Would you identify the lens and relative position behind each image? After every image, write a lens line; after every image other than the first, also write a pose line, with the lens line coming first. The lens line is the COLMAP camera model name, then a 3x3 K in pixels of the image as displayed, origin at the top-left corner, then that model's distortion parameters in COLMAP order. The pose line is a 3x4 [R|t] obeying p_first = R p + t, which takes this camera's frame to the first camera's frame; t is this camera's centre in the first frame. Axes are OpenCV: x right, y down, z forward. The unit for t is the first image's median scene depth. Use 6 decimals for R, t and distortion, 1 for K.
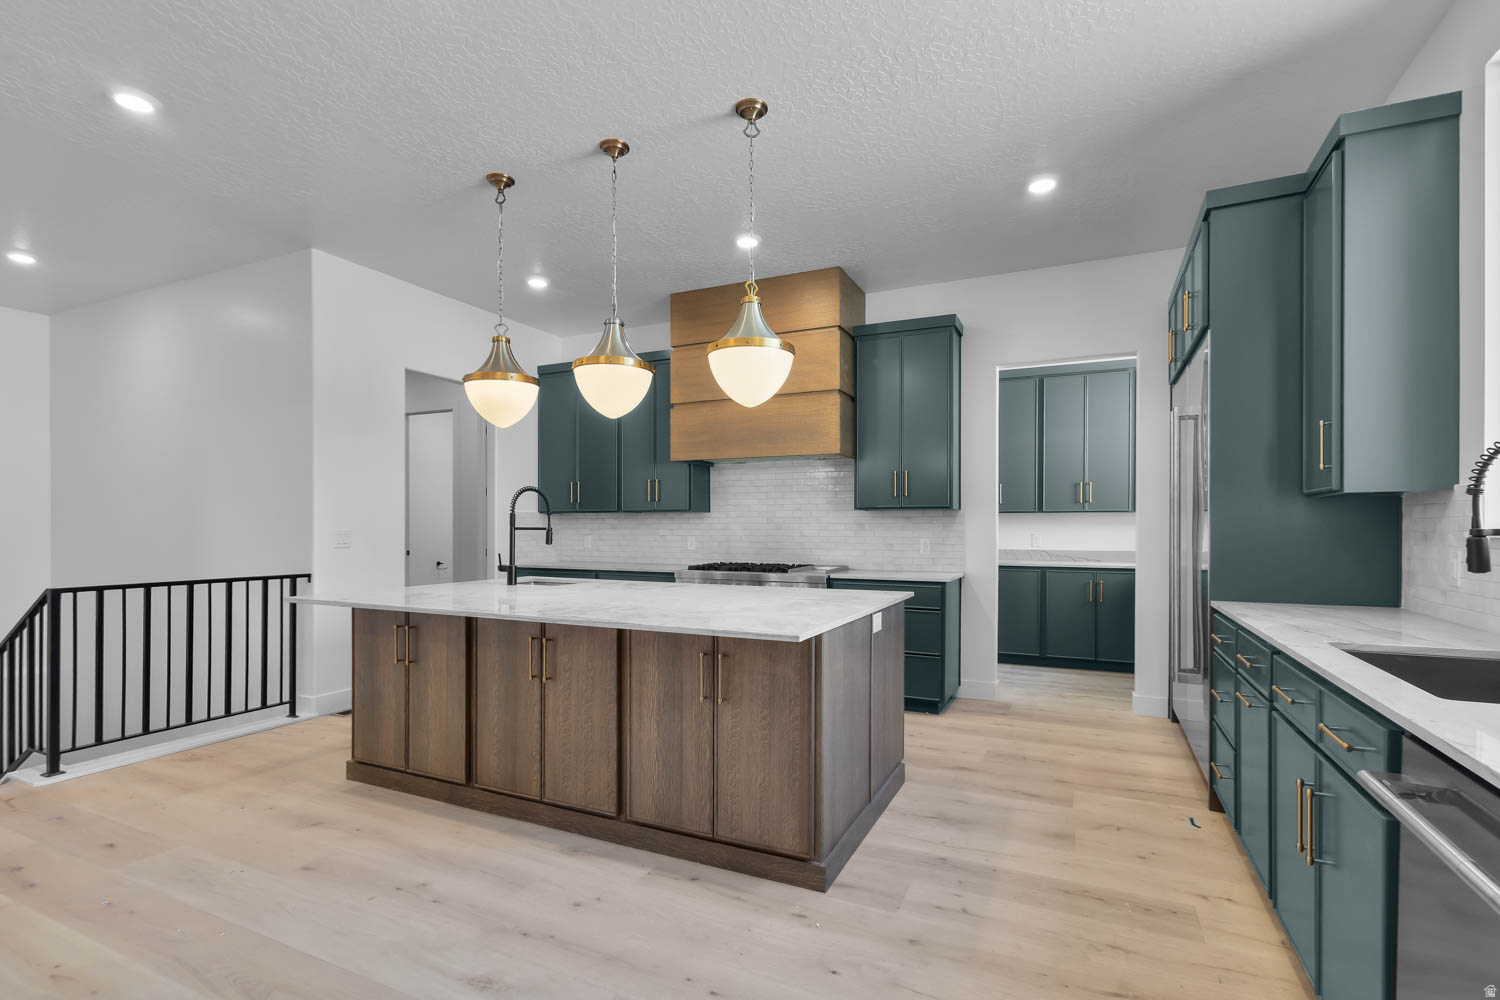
lens RADIAL K [[706.3, 0, 750.3], [0, 706.3, 525.6], [0, 0, 1]] dist [0.012118, -0.000228]
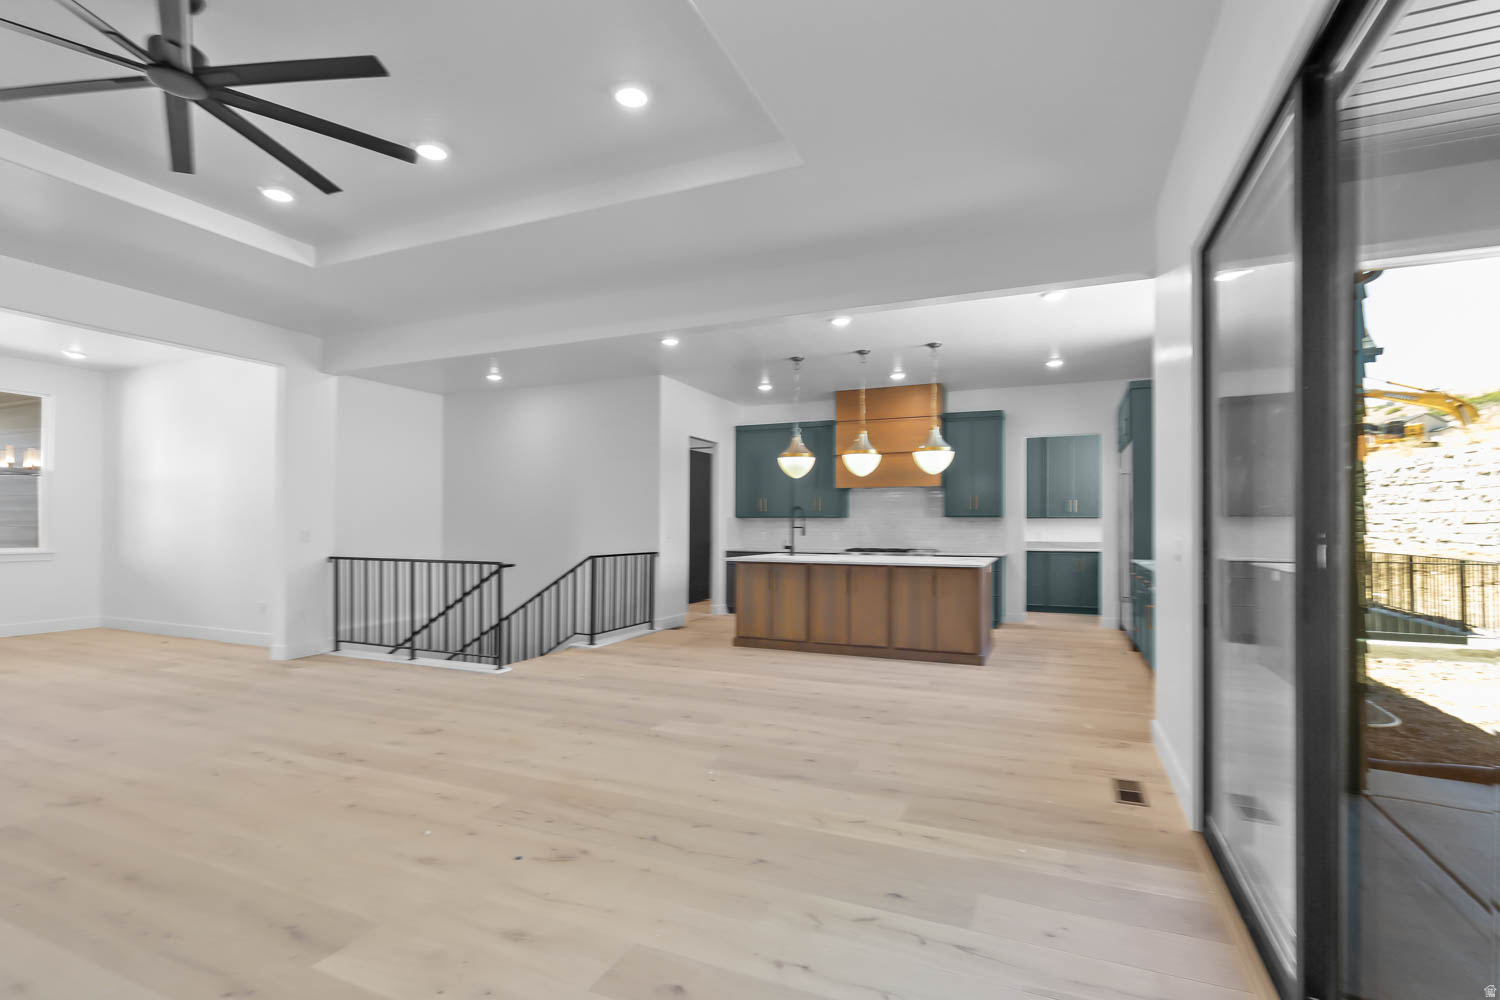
lens RADIAL K [[706.3, 0, 750.3], [0, 706.3, 525.6], [0, 0, 1]] dist [0.012118, -0.000228]
pose [[0.999184, 0.001670, 0.040348, -0.464415], [-0.001558, 0.999995, -0.002816, 0.004851], [-0.040352, 0.002751, 0.999182, -0.846675]]
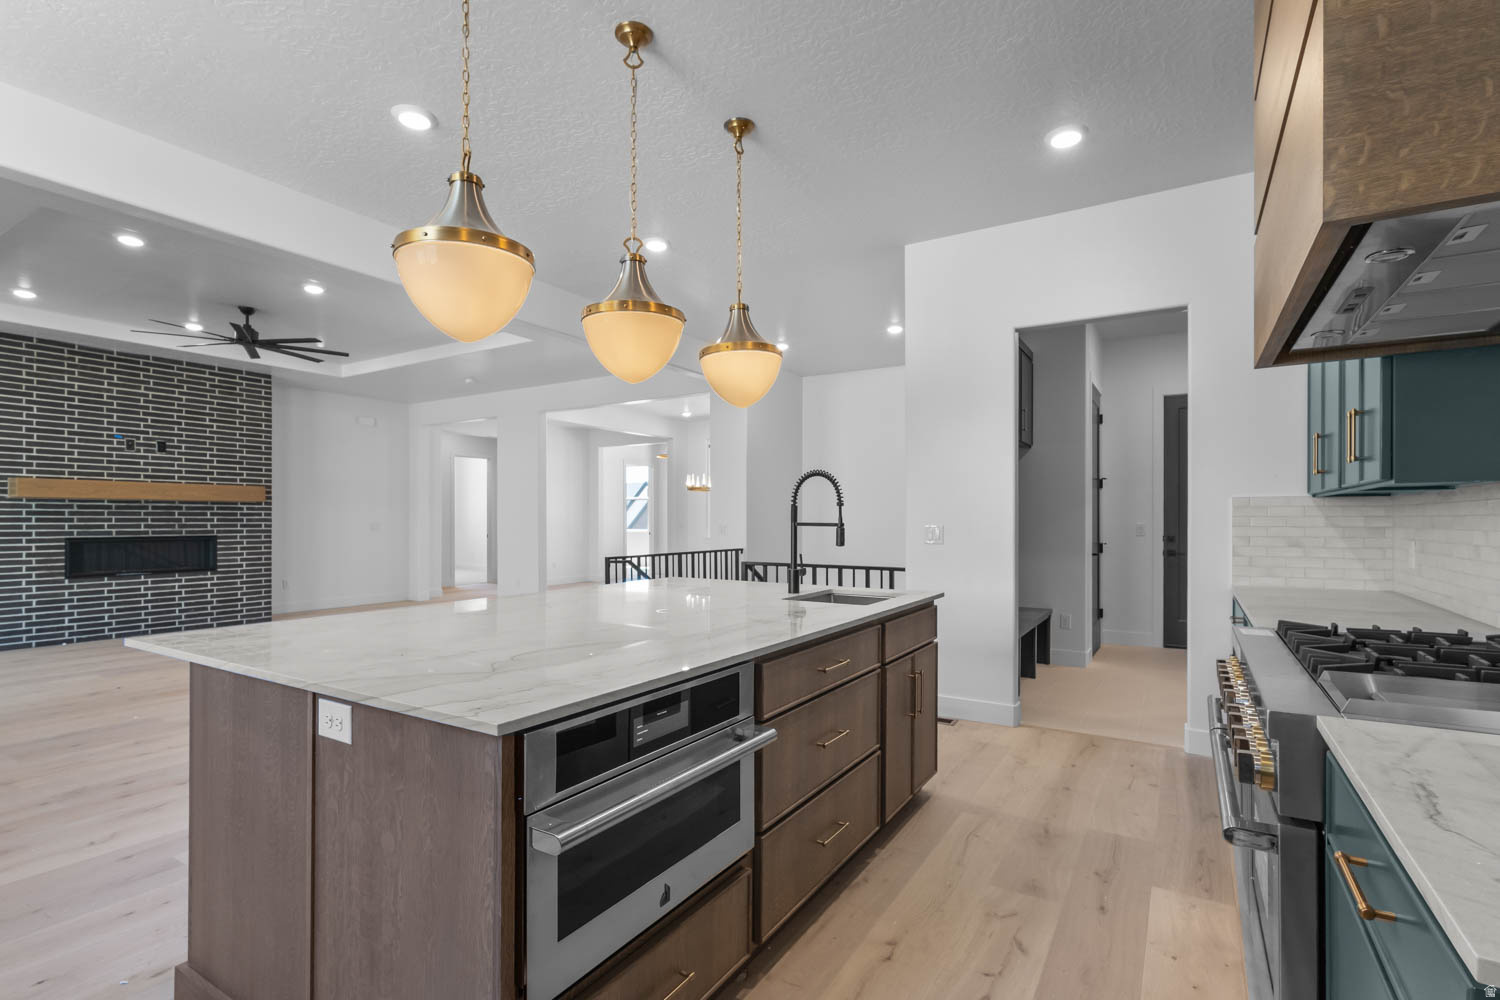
lens RADIAL K [[706.3, 0, 750.3], [0, 706.3, 525.6], [0, 0, 1]] dist [0.012118, -0.000228]
pose [[-0.105223, 0.007474, -0.994421, 0.421955], [0.001783, 0.999972, 0.007327, -0.000800], [0.994447, -0.001002, -0.105234, 0.898469]]
